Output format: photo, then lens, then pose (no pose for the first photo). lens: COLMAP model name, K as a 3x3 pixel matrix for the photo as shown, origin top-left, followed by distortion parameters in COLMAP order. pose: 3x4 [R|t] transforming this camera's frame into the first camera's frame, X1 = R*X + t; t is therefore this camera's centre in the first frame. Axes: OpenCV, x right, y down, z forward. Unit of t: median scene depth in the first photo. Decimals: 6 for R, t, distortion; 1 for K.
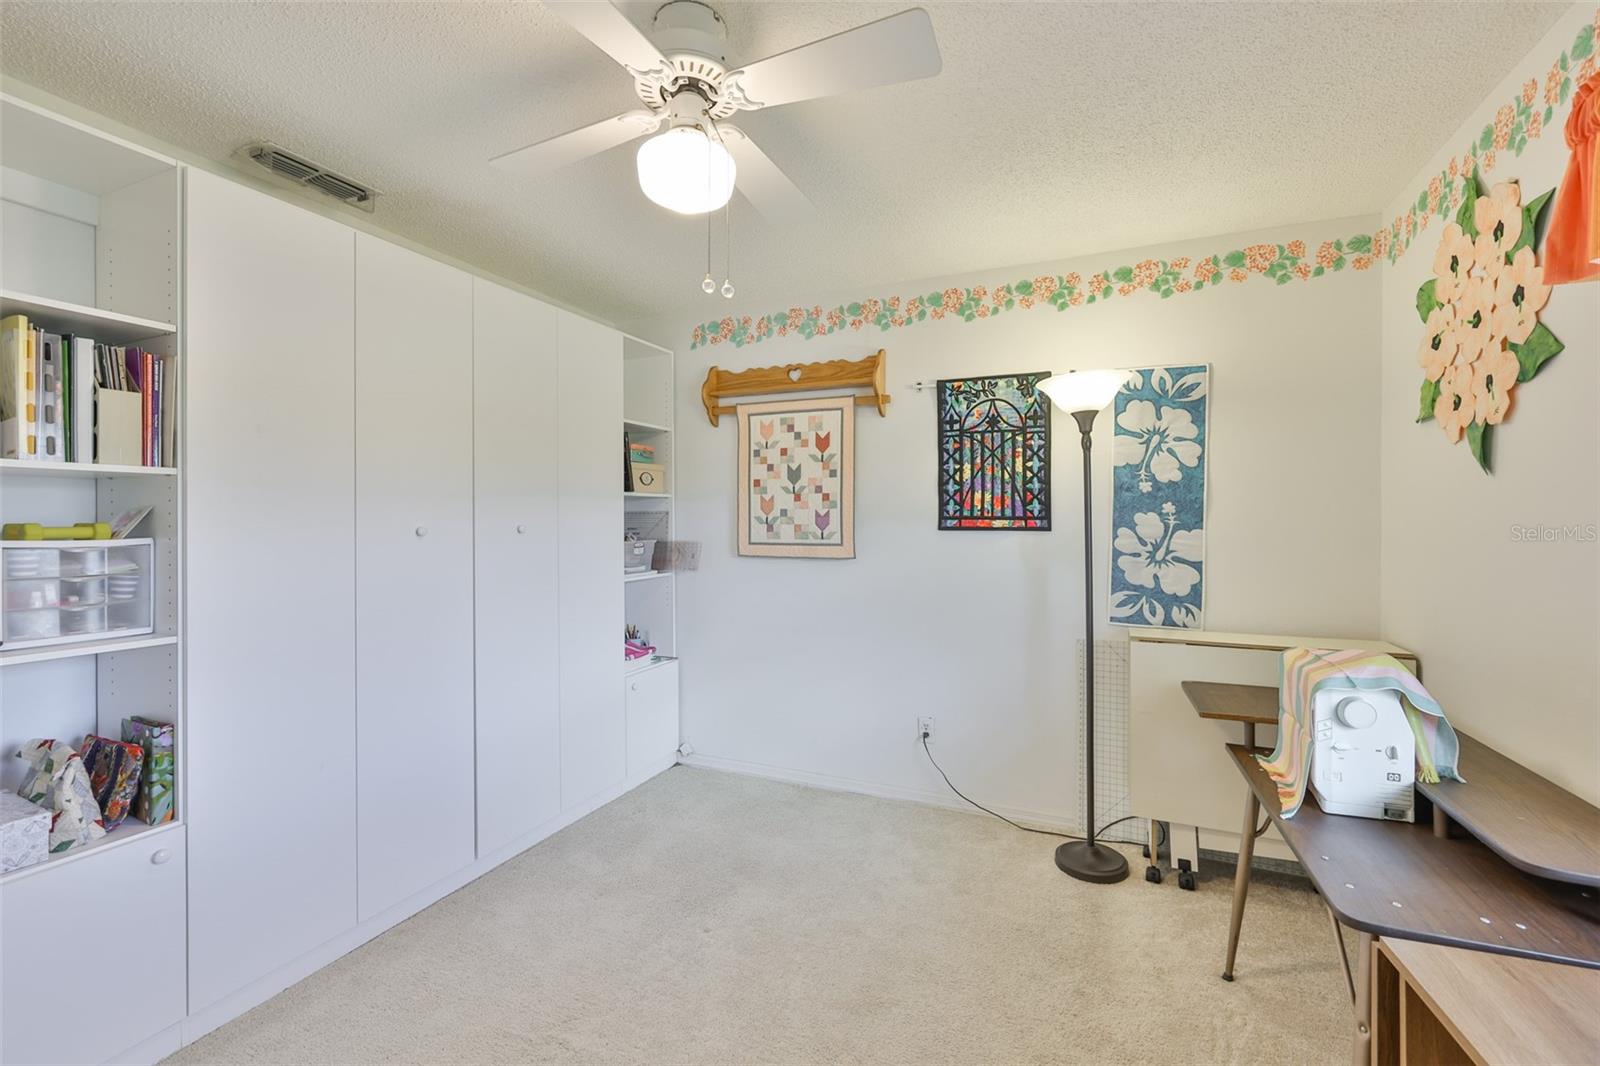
lens RADIAL K [[678.5, 0, 796.6], [0, 678.5, 531.9], [0, 0, 1]] dist [-0.000833, -0.000067]
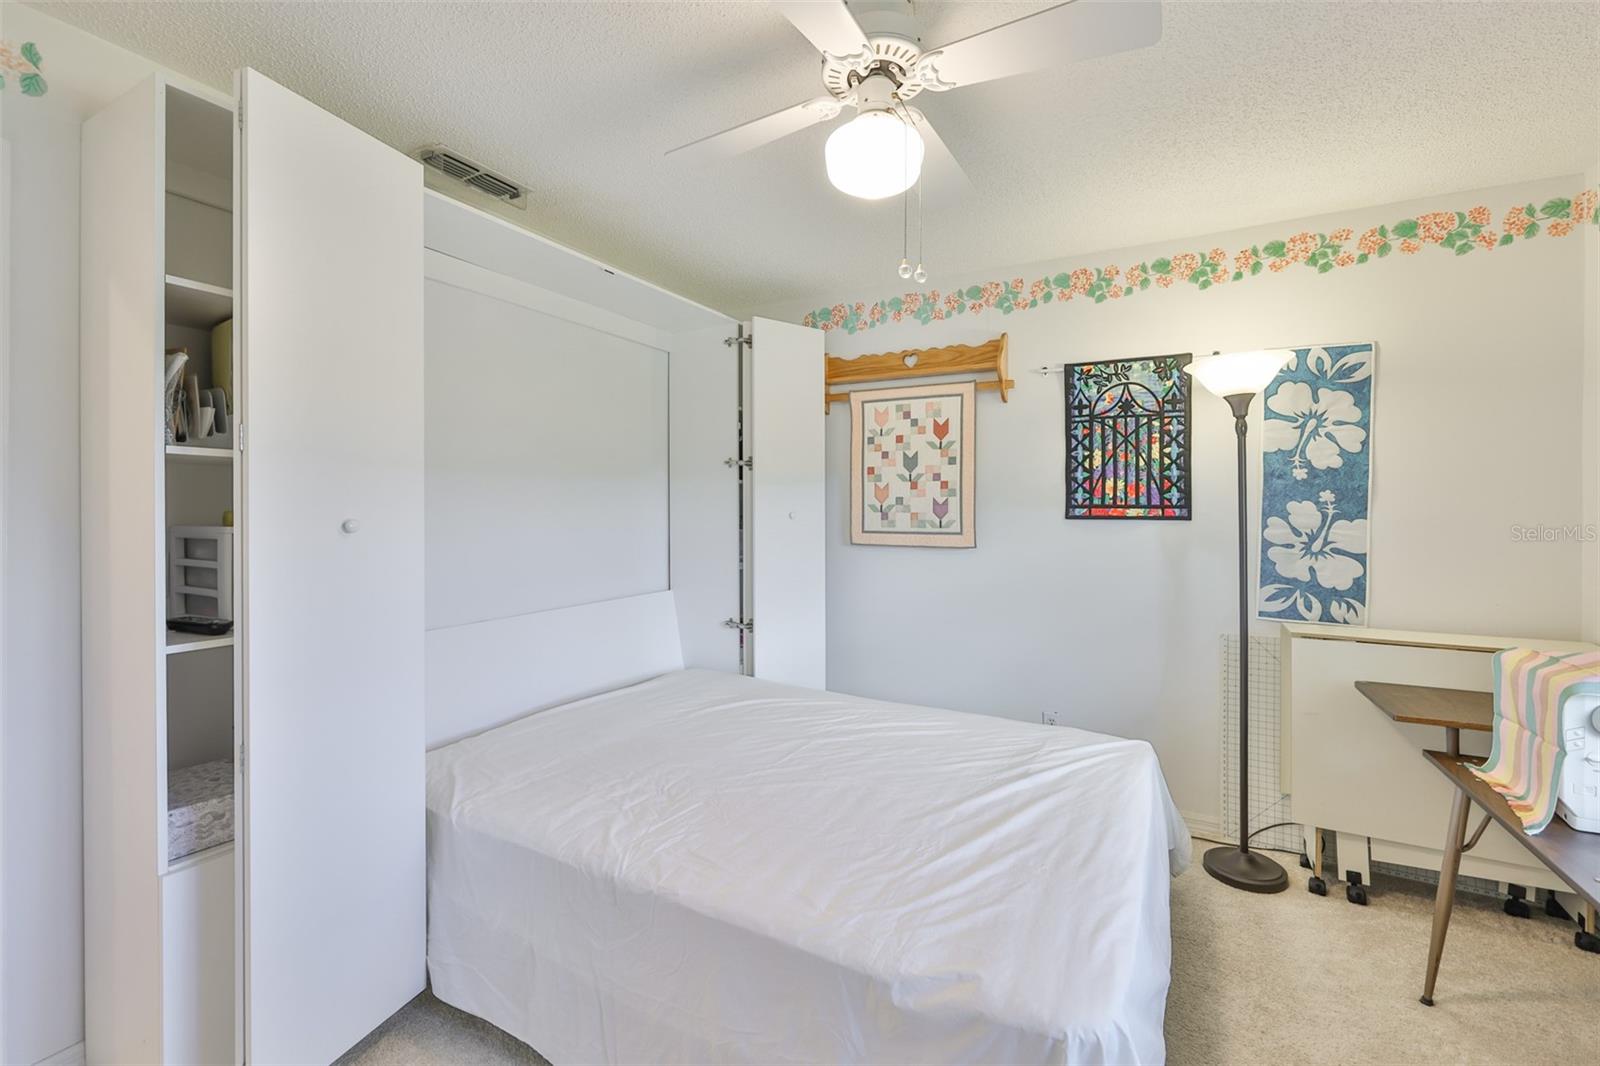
lens RADIAL K [[681.9, 0, 797.6], [0, 681.9, 520.0], [0, 0, 1]] dist [0.000011, -0.000230]
pose [[0.996749, 0.003622, -0.080484, -0.106268], [-0.003581, 0.999993, 0.000652, -0.000381], [0.080486, -0.000362, 0.996756, -0.000393]]
